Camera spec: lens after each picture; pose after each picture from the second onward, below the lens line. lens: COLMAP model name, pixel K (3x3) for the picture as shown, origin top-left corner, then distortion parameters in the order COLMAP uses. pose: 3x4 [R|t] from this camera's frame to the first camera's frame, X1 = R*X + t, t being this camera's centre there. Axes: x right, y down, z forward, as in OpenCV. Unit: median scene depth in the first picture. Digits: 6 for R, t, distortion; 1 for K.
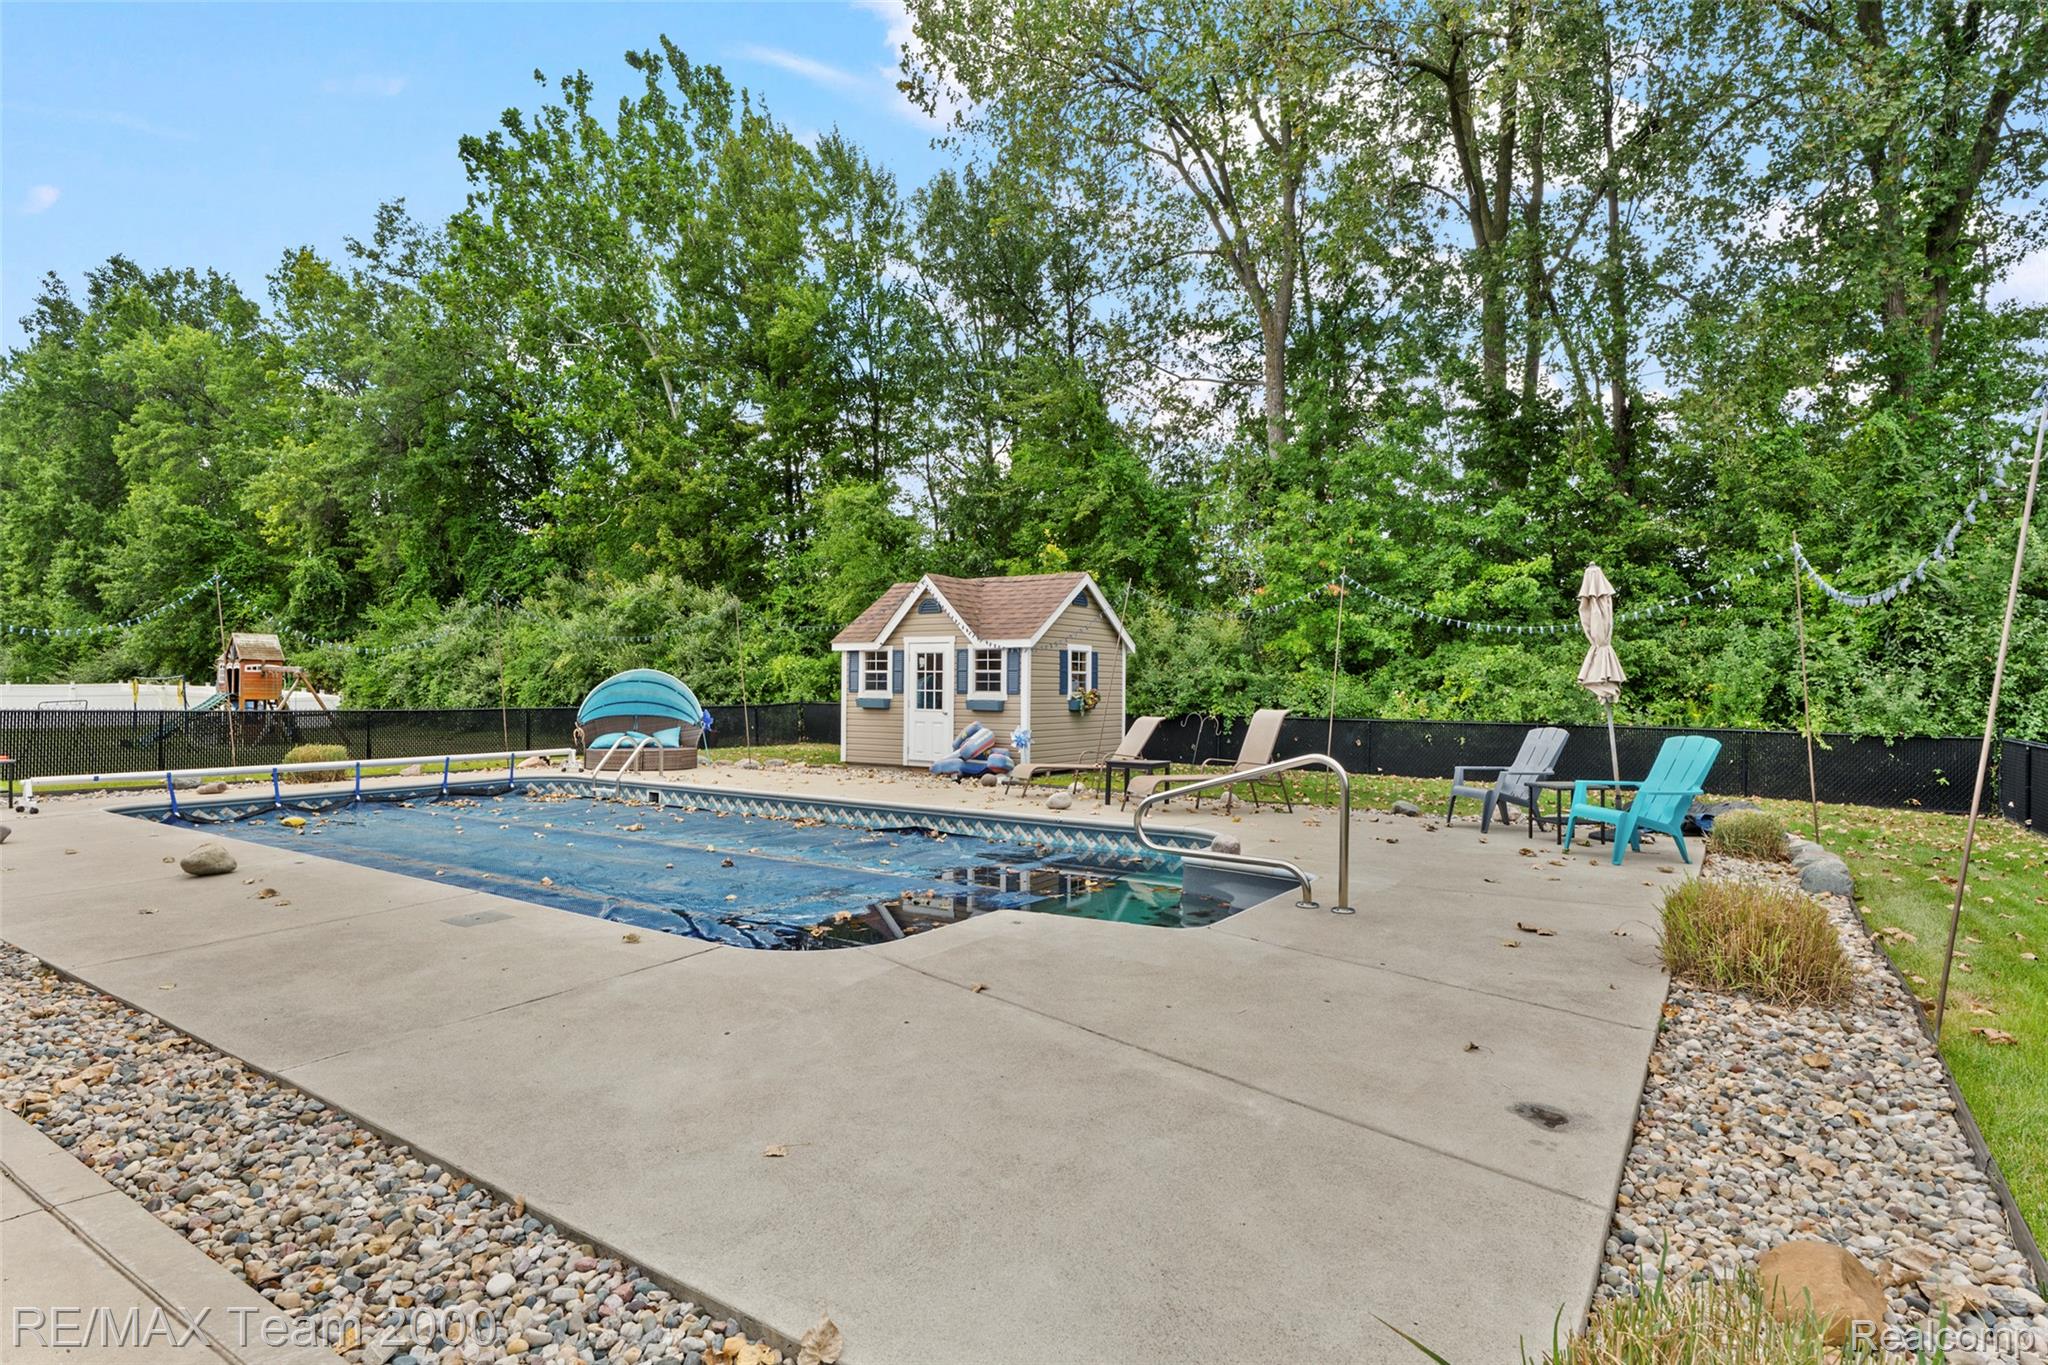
lens RADIAL K [[1060.6, 0, 1025.5], [0, 1060.6, 676.0], [0, 0, 1]] dist [-0.002155, 0.000313]
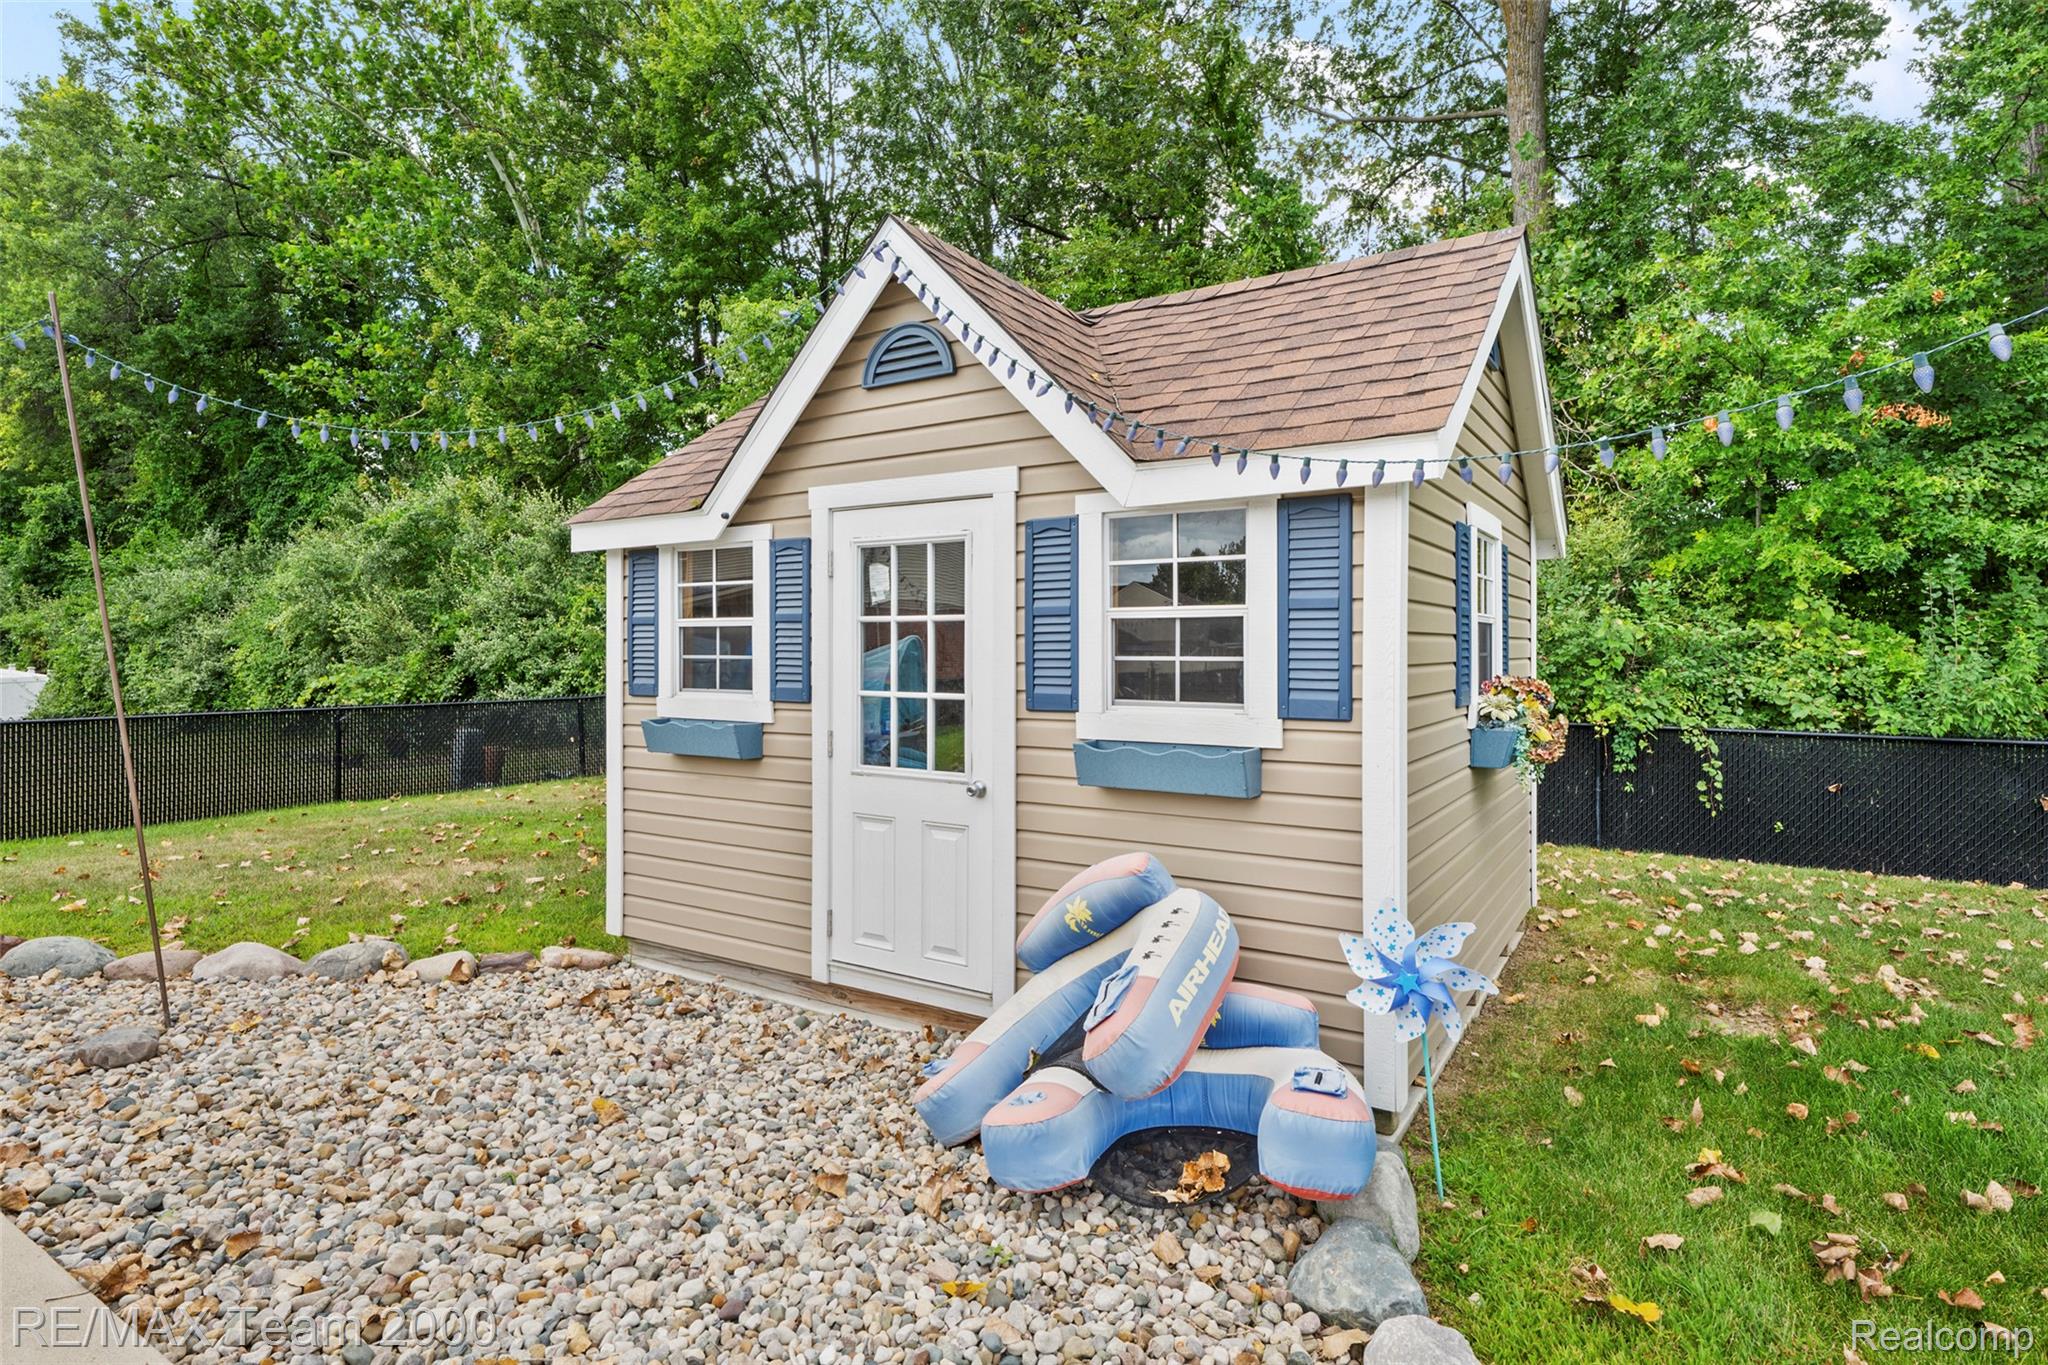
lens RADIAL K [[1060.6, 0, 1025.5], [0, 1060.6, 676.0], [0, 0, 1]] dist [-0.002155, 0.000313]
pose [[0.999777, -0.007734, 0.019647, -0.060594], [0.007062, 0.999396, 0.034037, 0.000951], [-0.019899, -0.033890, 0.999227, 0.664735]]
